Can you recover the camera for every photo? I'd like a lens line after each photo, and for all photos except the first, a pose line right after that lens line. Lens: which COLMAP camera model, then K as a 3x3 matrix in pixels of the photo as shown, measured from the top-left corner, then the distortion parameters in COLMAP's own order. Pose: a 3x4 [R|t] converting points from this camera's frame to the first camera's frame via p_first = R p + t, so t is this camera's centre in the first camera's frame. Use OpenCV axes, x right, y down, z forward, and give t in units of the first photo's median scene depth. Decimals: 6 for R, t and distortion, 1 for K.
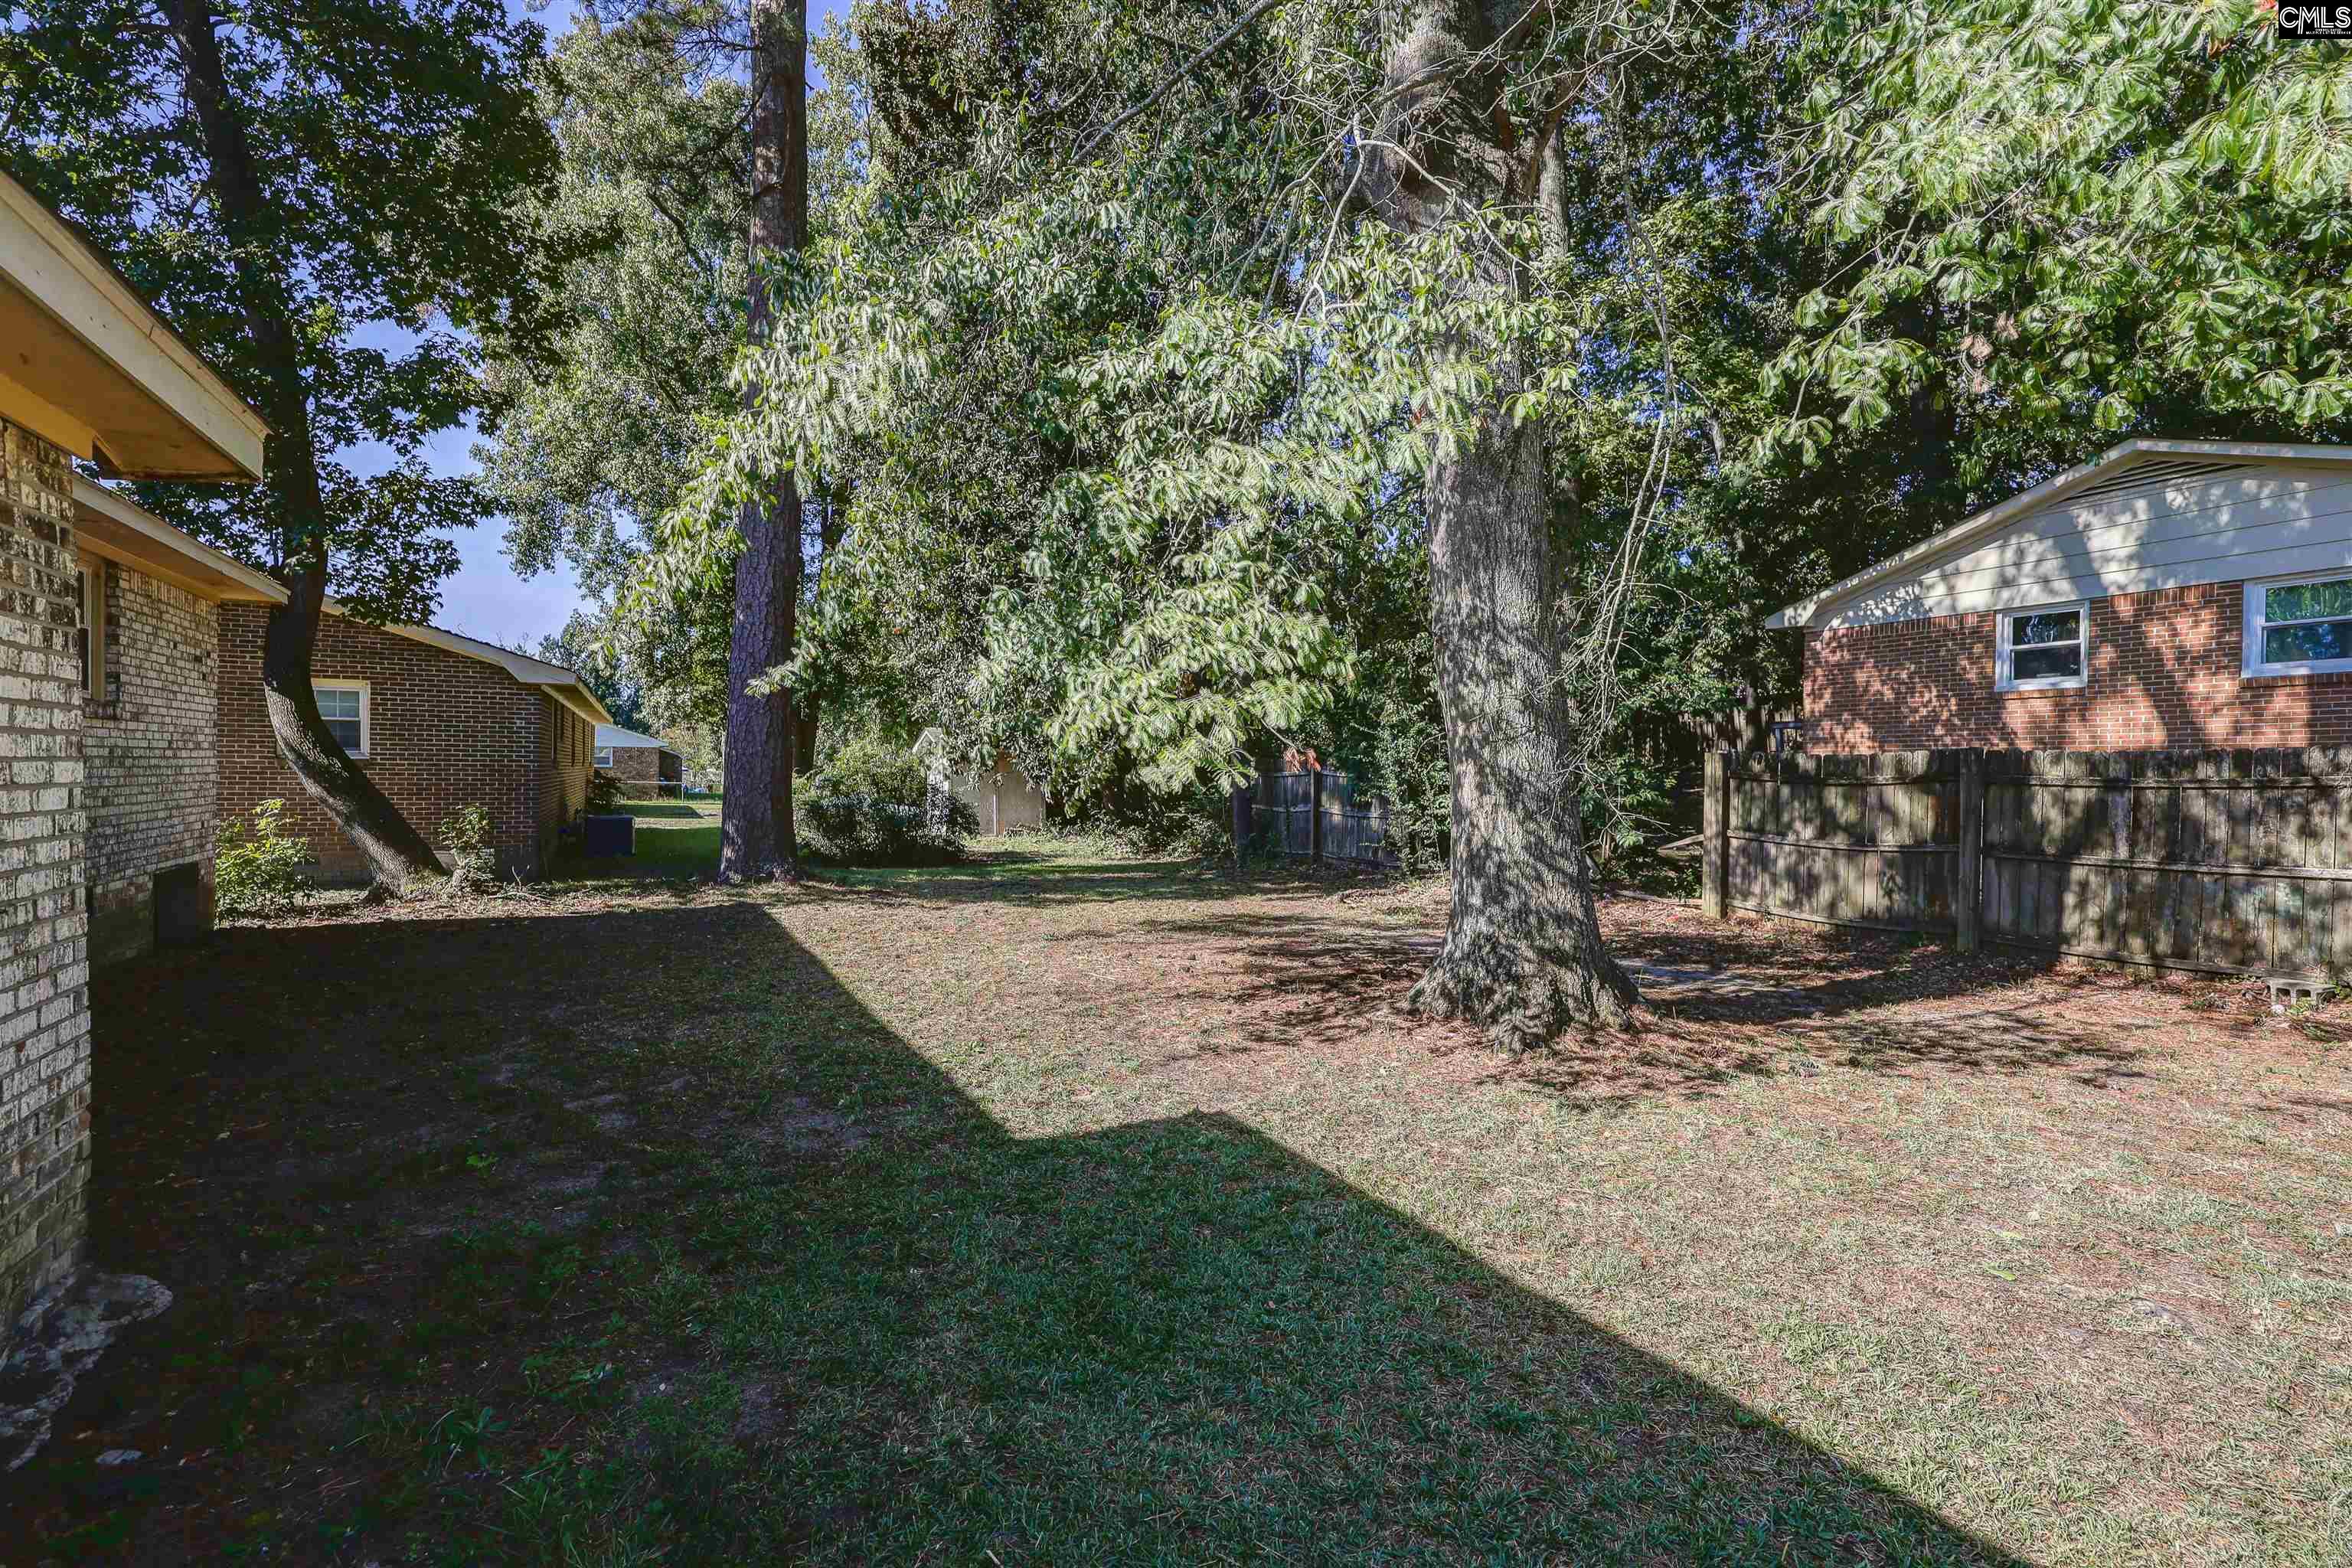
lens RADIAL K [[1116.1, 0, 1176.0], [0, 1116.1, 784.0], [0, 0, 1]] dist [0.021266, 0.000036]
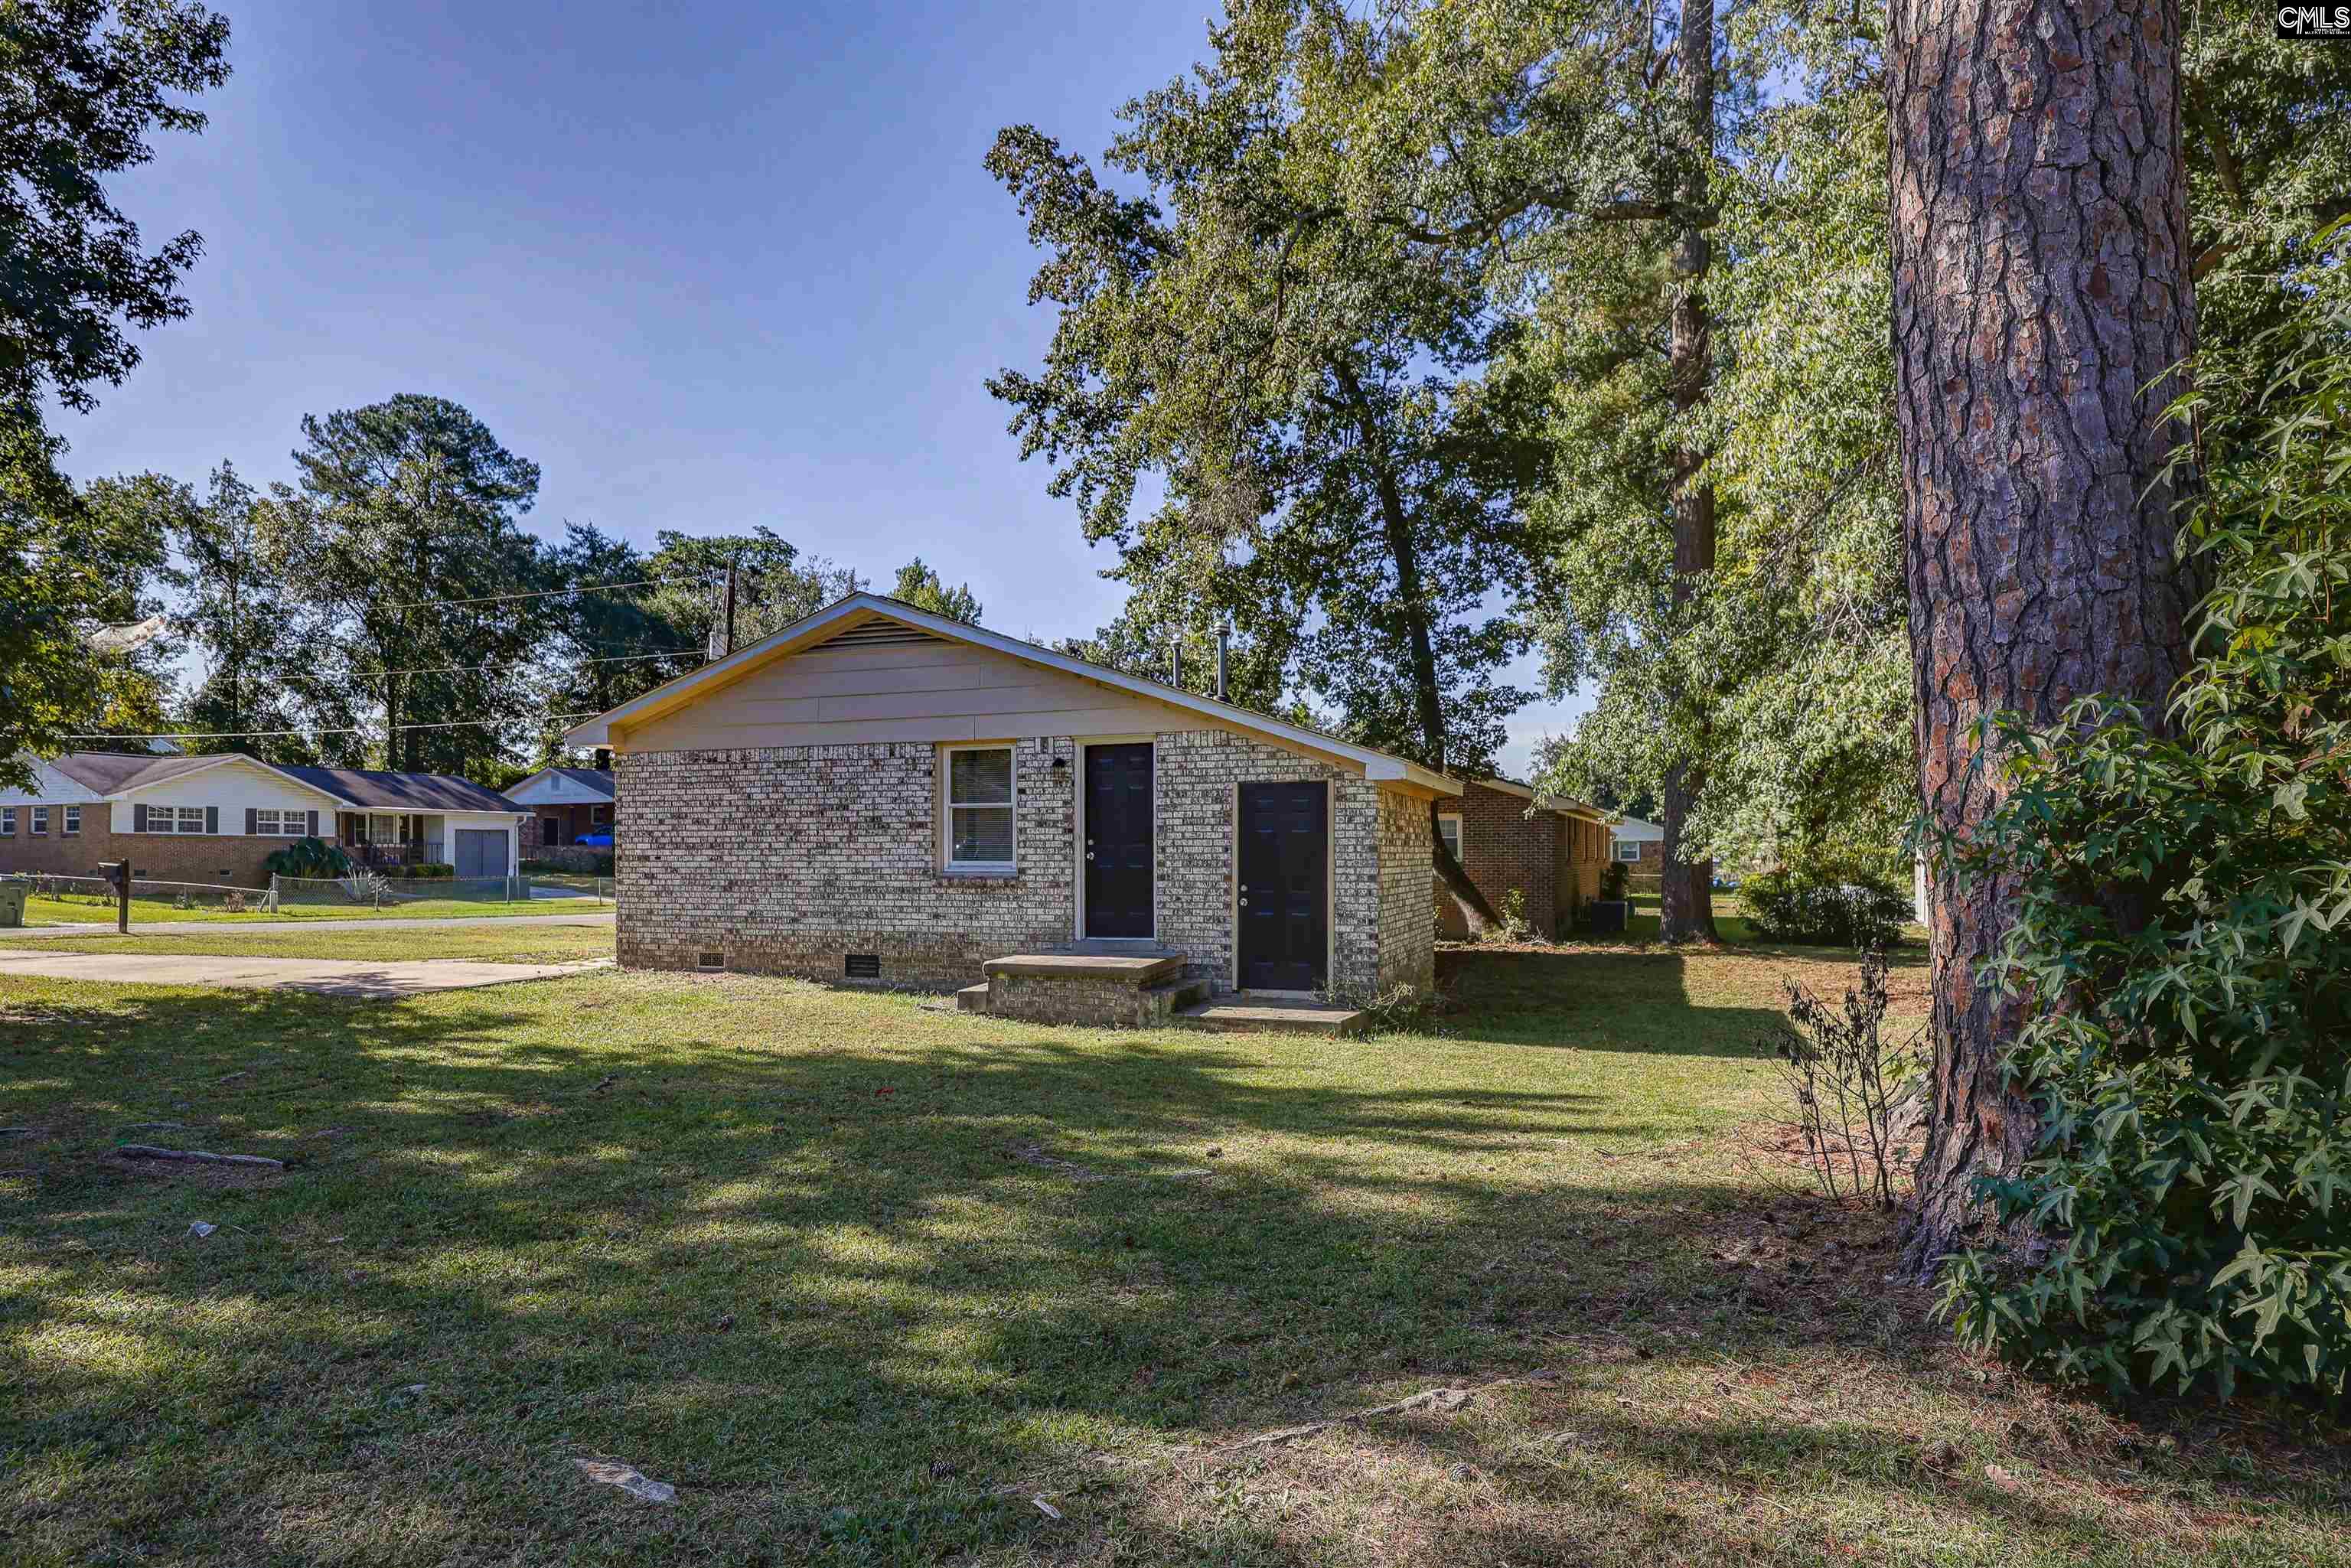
lens RADIAL K [[1304.0, 0, 1175.5], [0, 1304.0, 784.0], [0, 0, 1]] dist [0.003043, 0.000226]
pose [[0.684176, -0.050738, -0.727550, 0.414914], [-0.003091, 0.997366, -0.072461, 0.004362], [0.729311, 0.051825, 0.682217, -0.650090]]
